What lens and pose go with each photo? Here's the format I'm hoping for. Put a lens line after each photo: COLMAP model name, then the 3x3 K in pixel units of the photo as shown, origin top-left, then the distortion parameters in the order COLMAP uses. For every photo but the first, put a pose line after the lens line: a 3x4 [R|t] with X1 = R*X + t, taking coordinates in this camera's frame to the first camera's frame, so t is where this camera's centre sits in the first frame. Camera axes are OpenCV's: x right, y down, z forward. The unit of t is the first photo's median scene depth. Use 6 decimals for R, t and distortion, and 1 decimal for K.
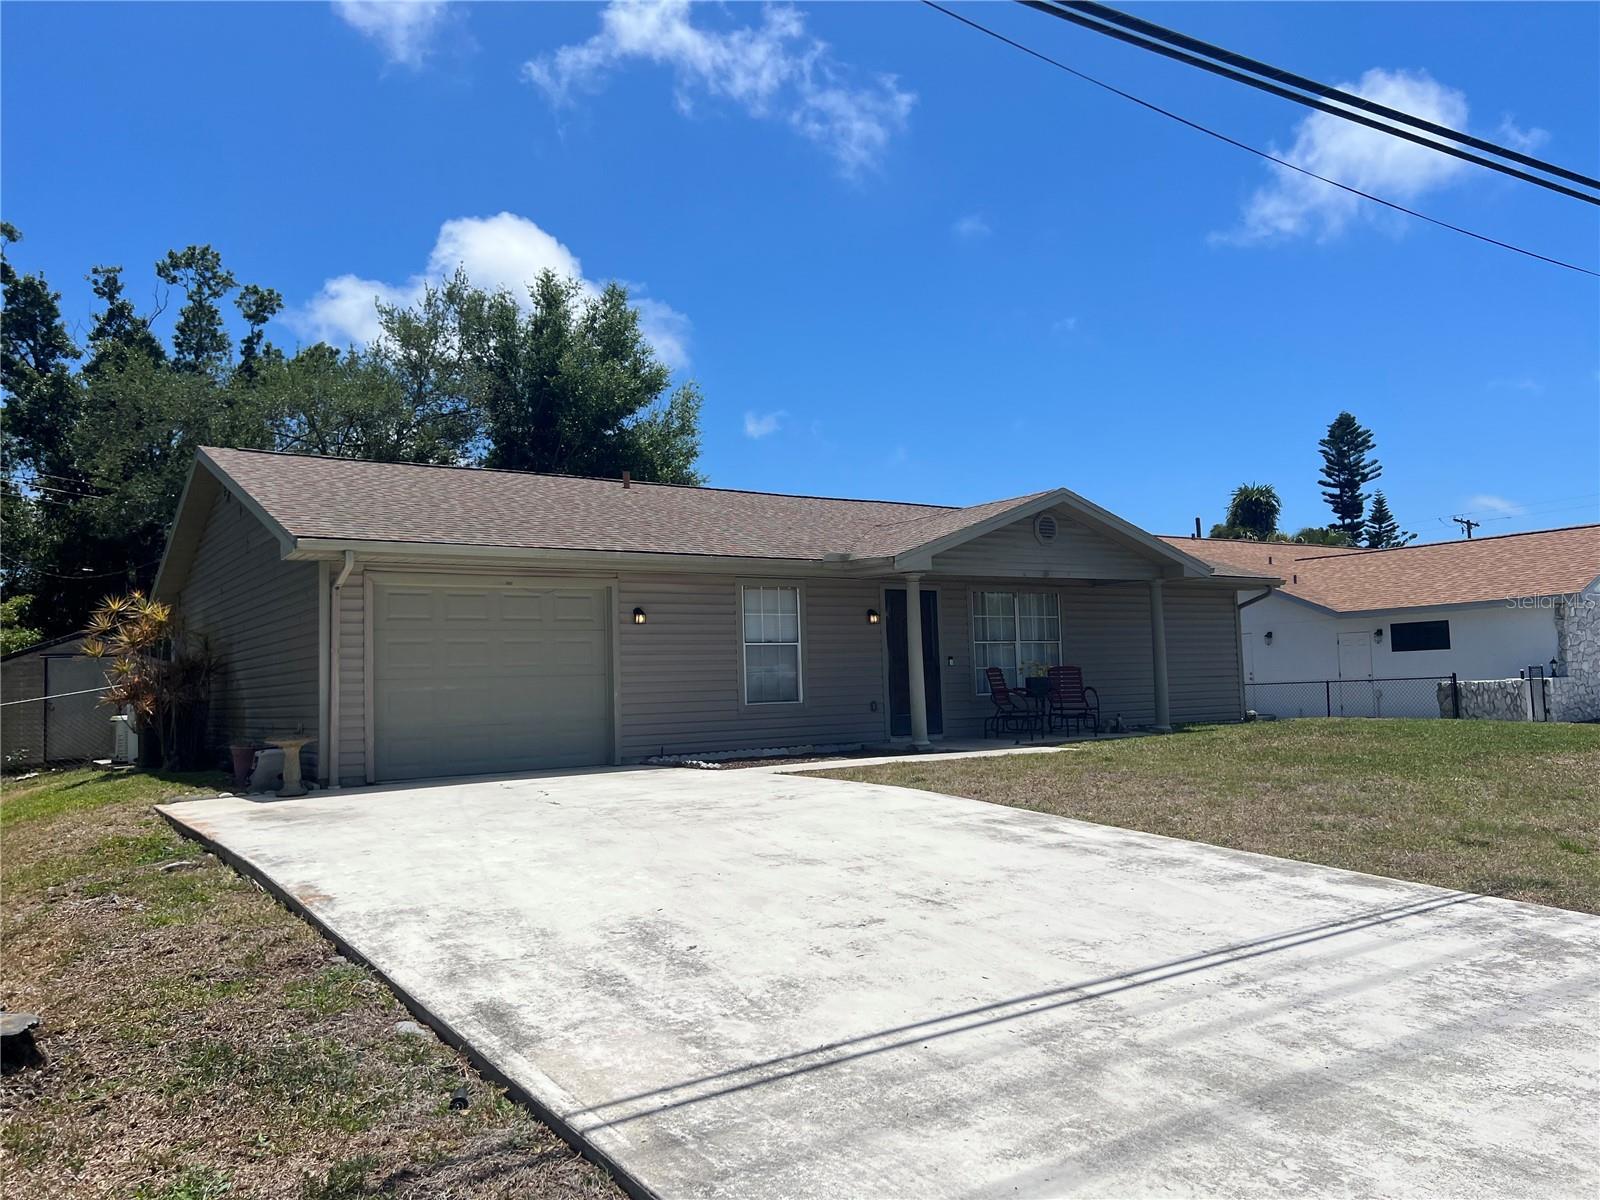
lens RADIAL K [[1216.5, 0, 800.0], [0, 1216.5, 600.0], [0, 0, 1]] dist [0.089731, -0.001205]
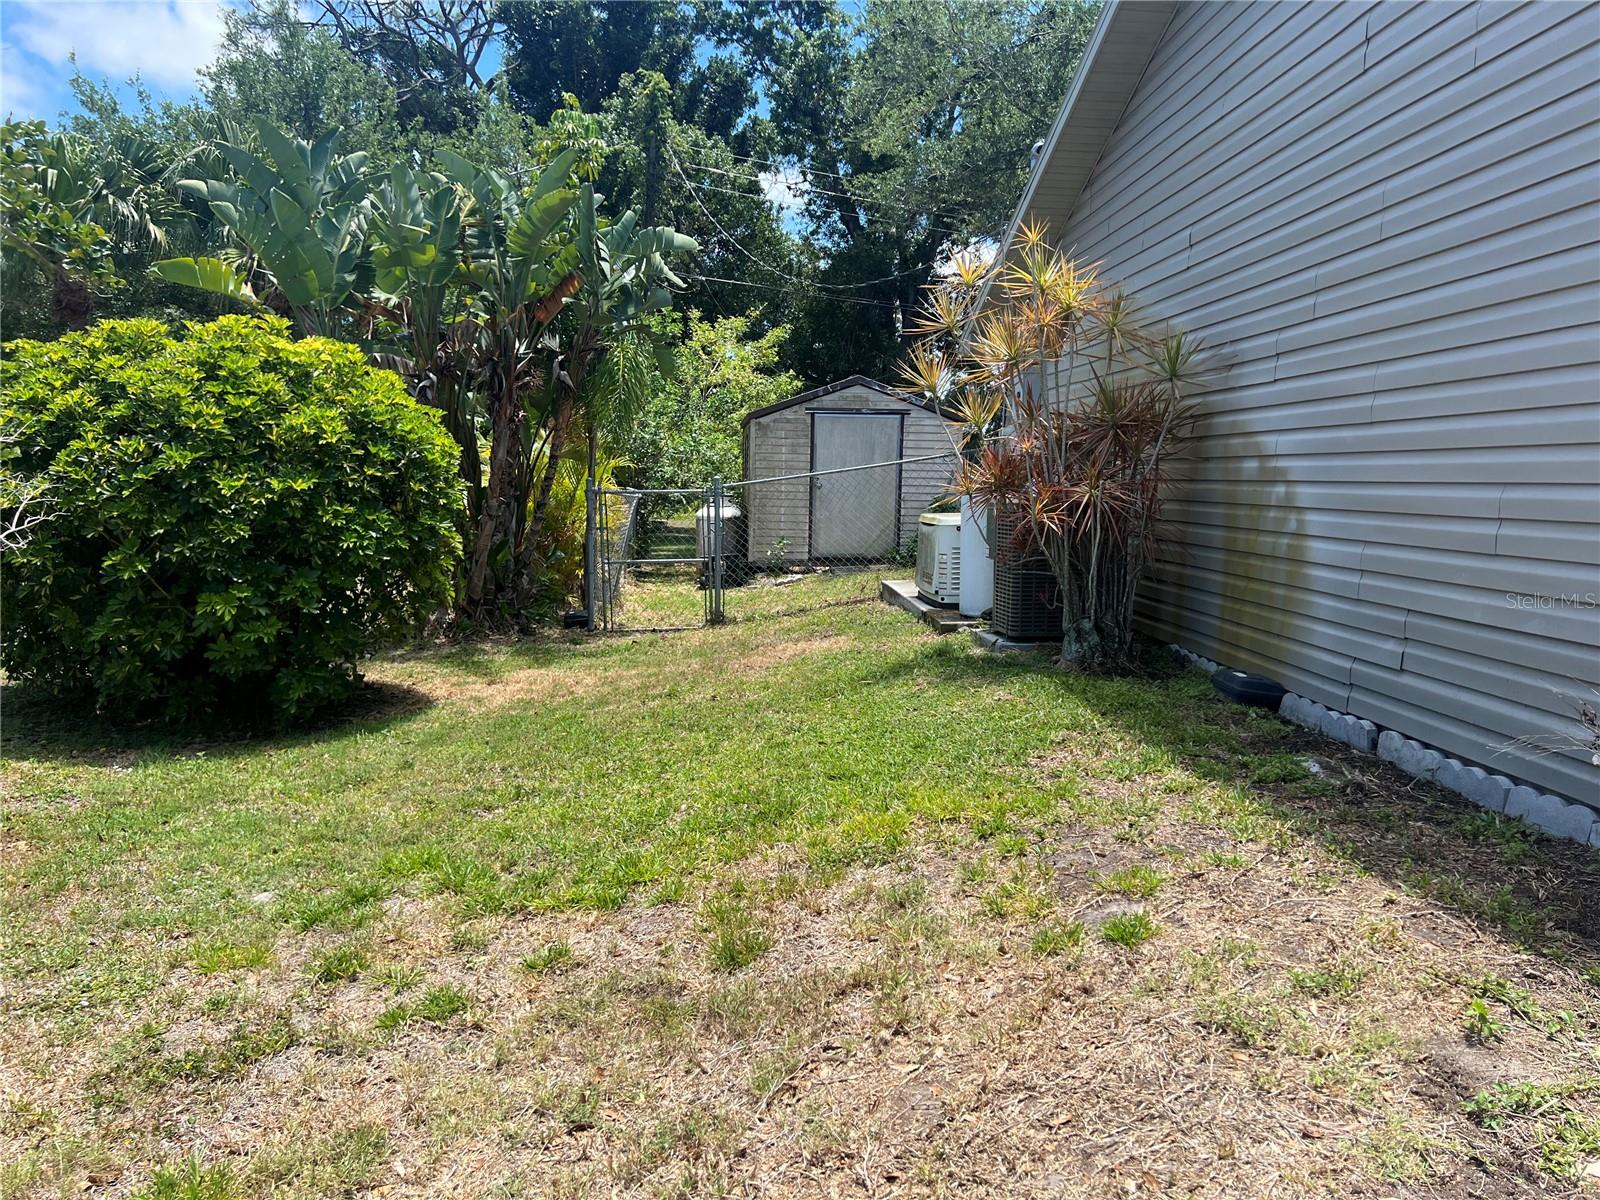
lens RADIAL K [[1216.5, 0, 800.0], [0, 1216.5, 600.0], [0, 0, 1]] dist [0.089731, -0.001205]
pose [[0.860307, 0.098677, -0.500135, -0.332026], [-0.009836, 0.984117, 0.177248, 0.036721], [0.509681, -0.147568, 0.847614, 0.524110]]
